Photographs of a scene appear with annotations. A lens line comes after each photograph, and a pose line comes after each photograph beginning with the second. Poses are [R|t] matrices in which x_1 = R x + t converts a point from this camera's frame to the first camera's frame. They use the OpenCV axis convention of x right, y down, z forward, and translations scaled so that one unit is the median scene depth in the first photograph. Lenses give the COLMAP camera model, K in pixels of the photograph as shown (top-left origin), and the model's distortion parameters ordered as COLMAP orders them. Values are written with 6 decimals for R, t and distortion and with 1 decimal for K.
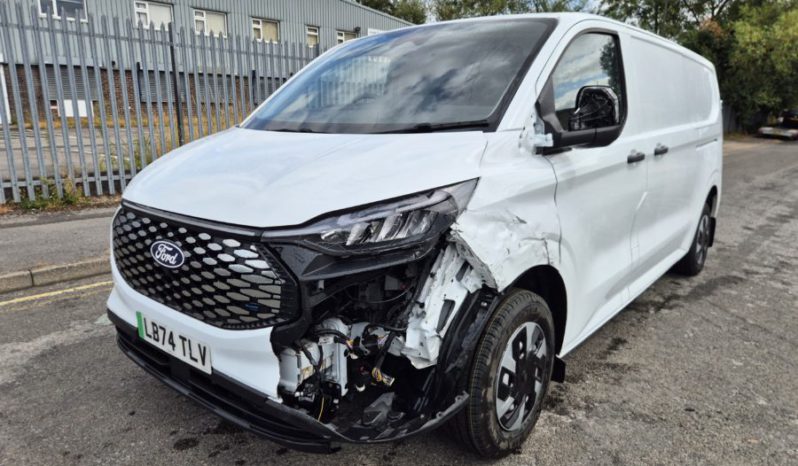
lens RADIAL K [[533.0, 0, 398.2], [0, 533.0, 231.2], [0, 0, 1]] dist [0.065025, -0.055760]
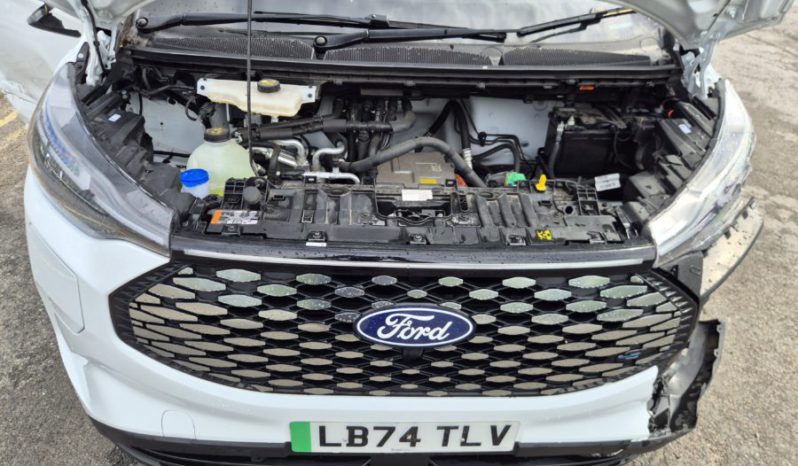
lens RADIAL K [[533.0, 0, 392.3], [0, 533.0, 227.4], [0, 0, 1]] dist [0.065025, -0.055760]
pose [[0.747691, -0.340975, 0.569819, -0.693516], [0.097845, 0.905305, 0.413340, -0.264629], [-0.656799, -0.253297, 0.710251, 0.630031]]
